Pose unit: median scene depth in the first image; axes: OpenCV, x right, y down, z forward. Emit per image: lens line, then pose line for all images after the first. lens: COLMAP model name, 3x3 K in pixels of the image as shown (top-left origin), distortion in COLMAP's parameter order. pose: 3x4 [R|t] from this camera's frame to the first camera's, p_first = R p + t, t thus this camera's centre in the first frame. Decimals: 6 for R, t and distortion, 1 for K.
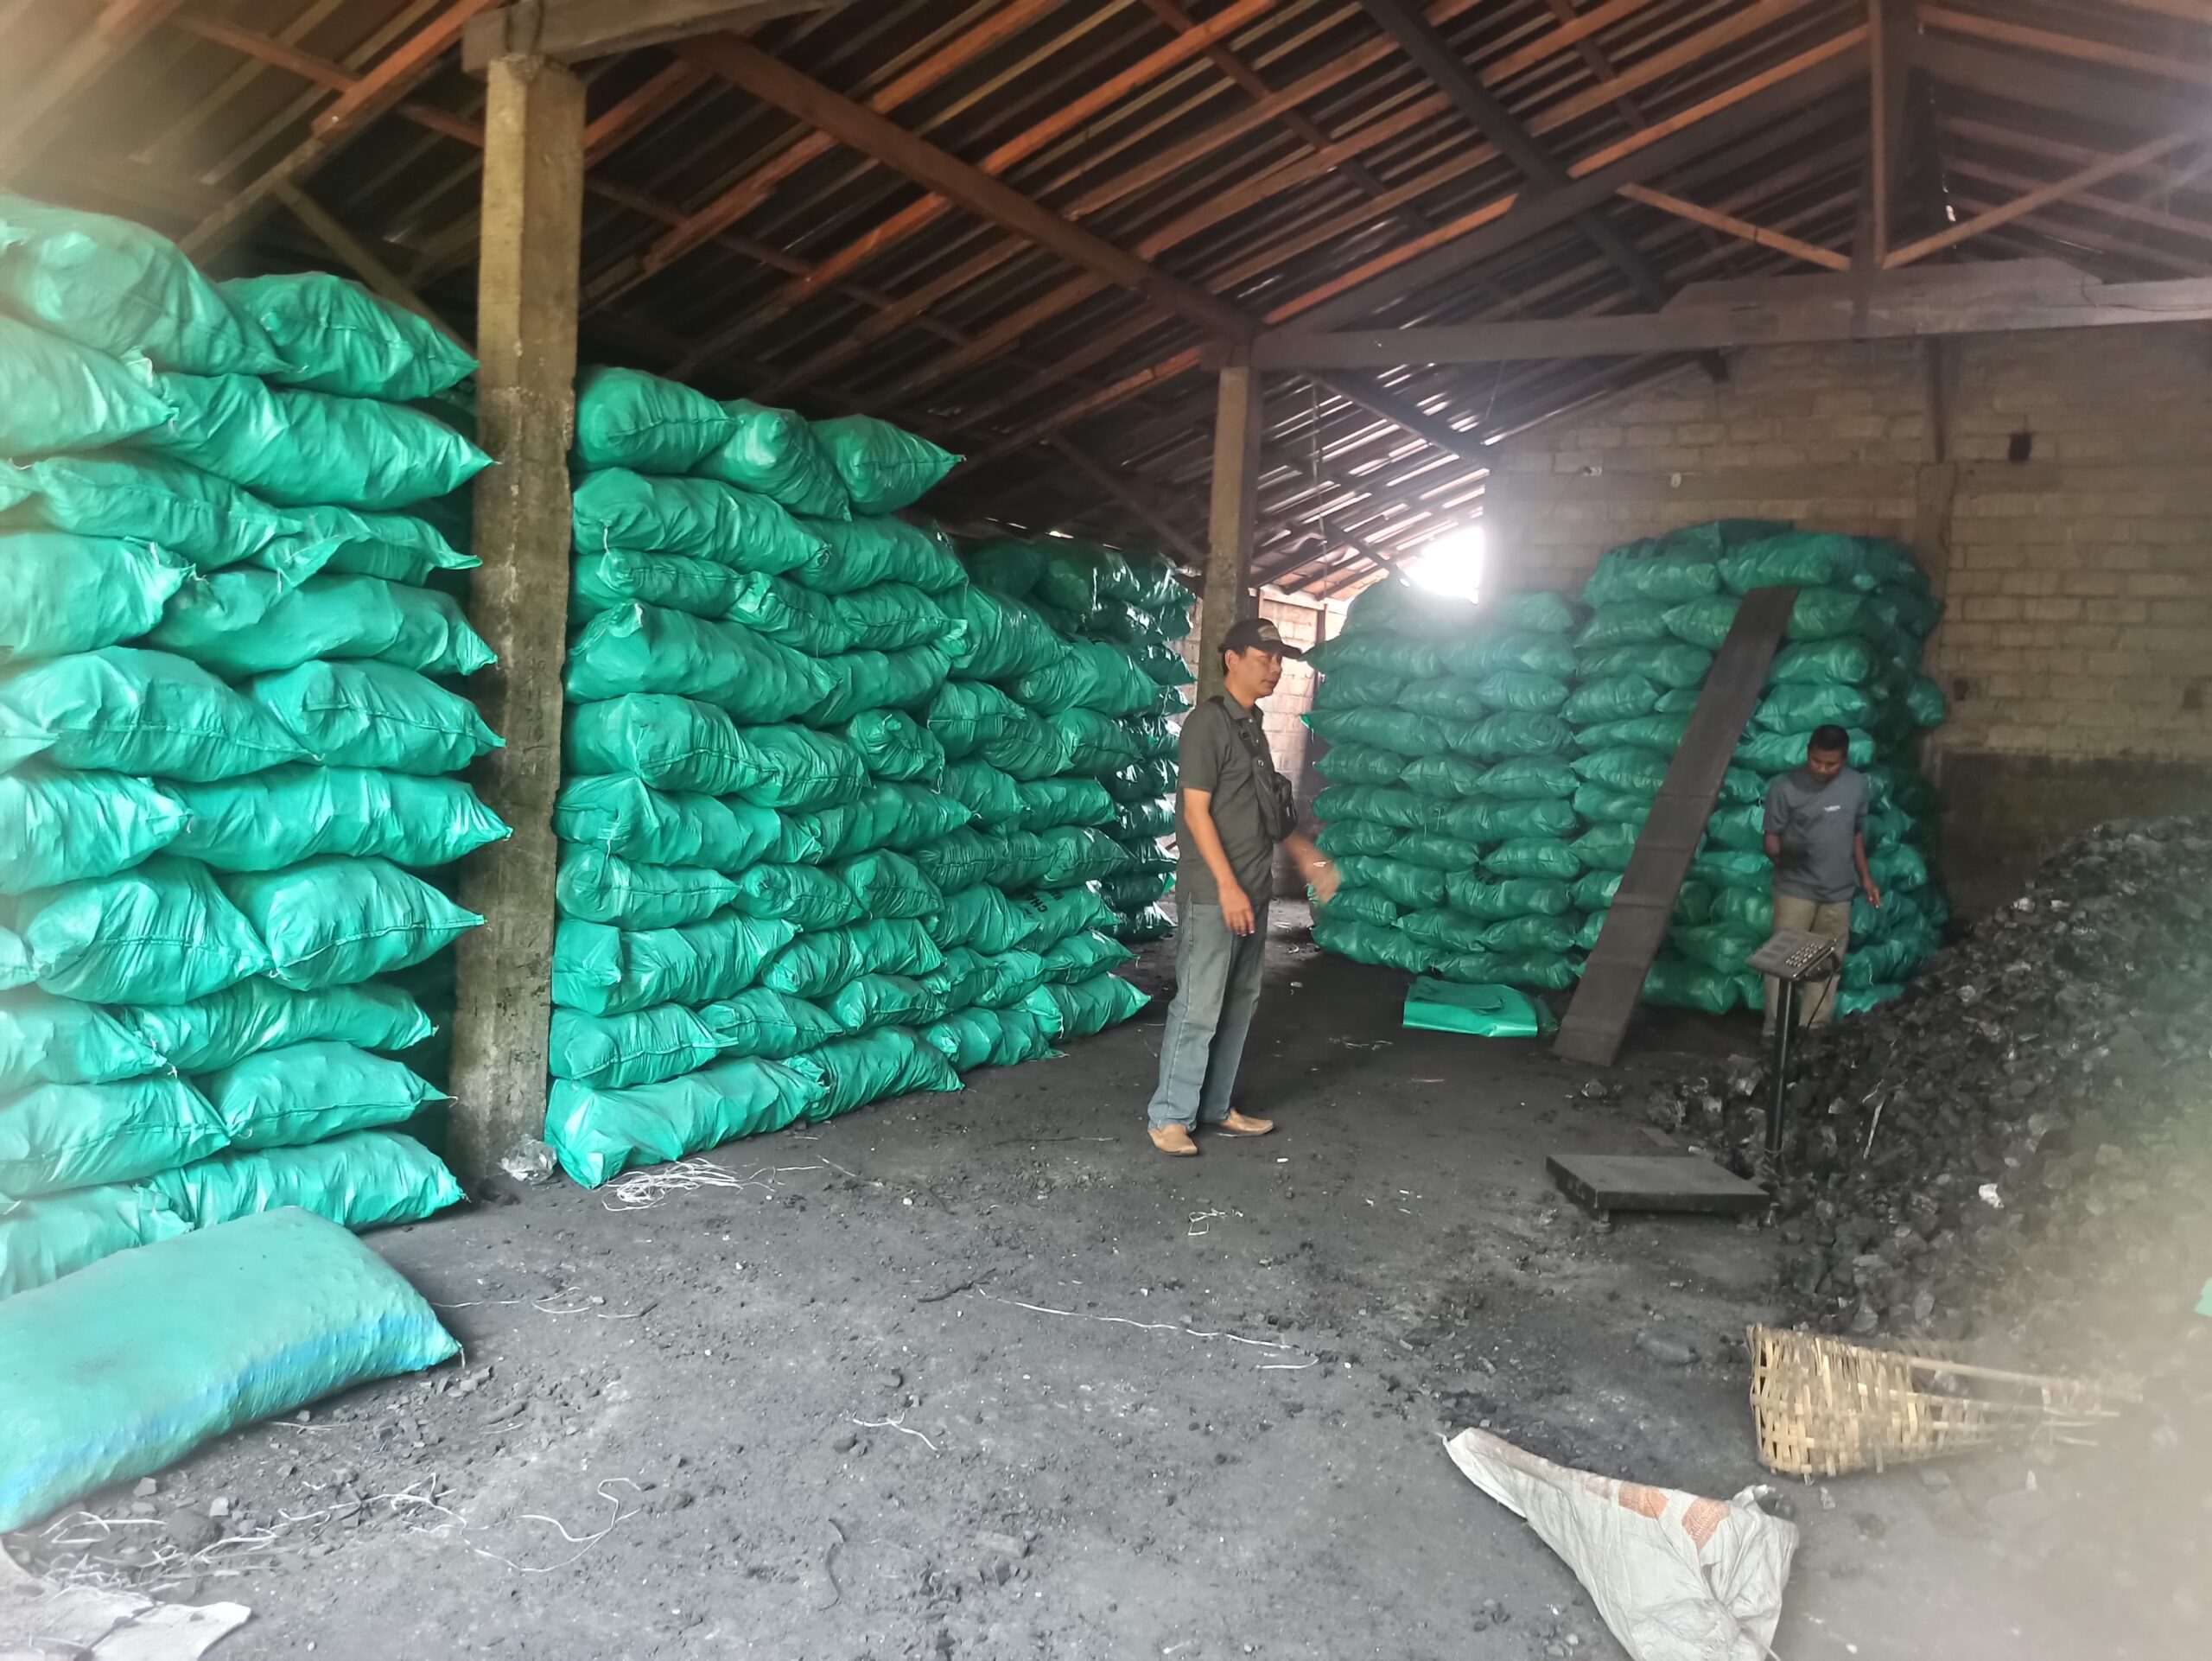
lens RADIAL K [[1645.6, 0, 1099.7], [0, 1645.6, 822.8], [0, 0, 1]] dist [0.041450, -0.030978]
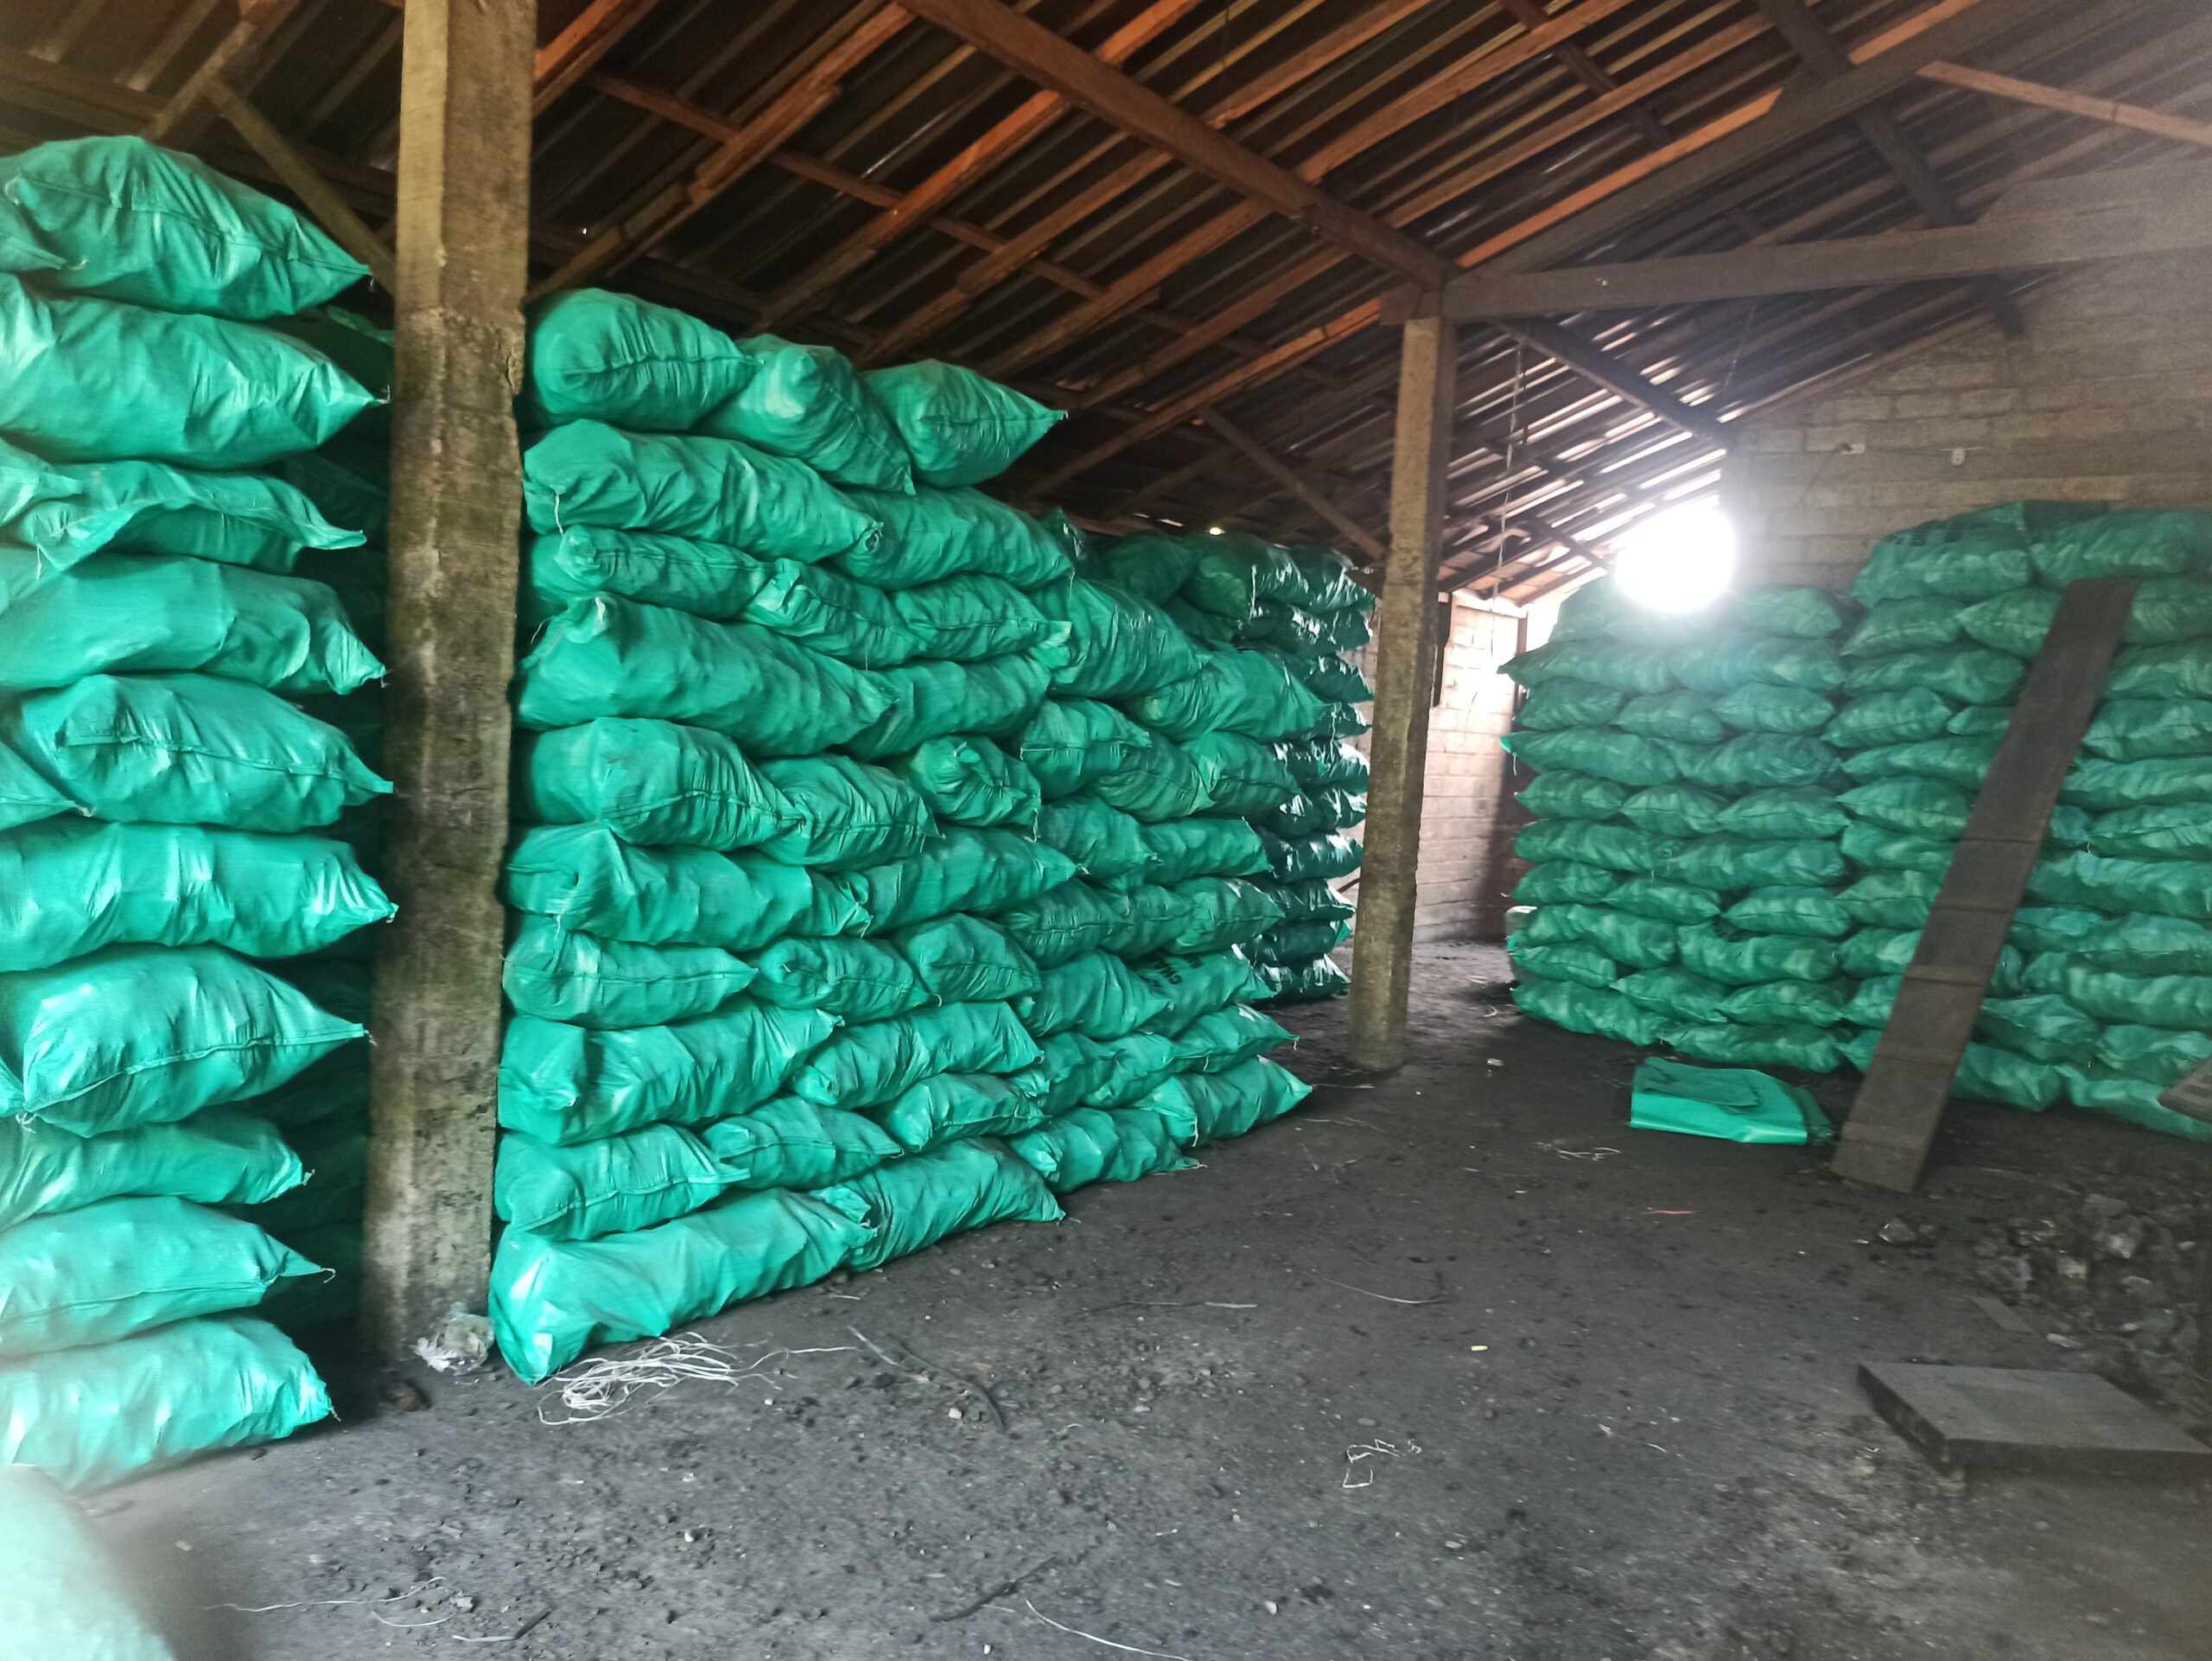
lens RADIAL K [[1654.8, 0, 1106.0], [0, 1654.8, 830.5], [0, 0, 1]] dist [0.049805, -0.039386]
pose [[0.994061, 0.004847, -0.108717, 0.020334], [-0.005537, 0.999966, -0.006054, -0.016993], [0.108684, 0.006620, 0.994054, 0.195190]]
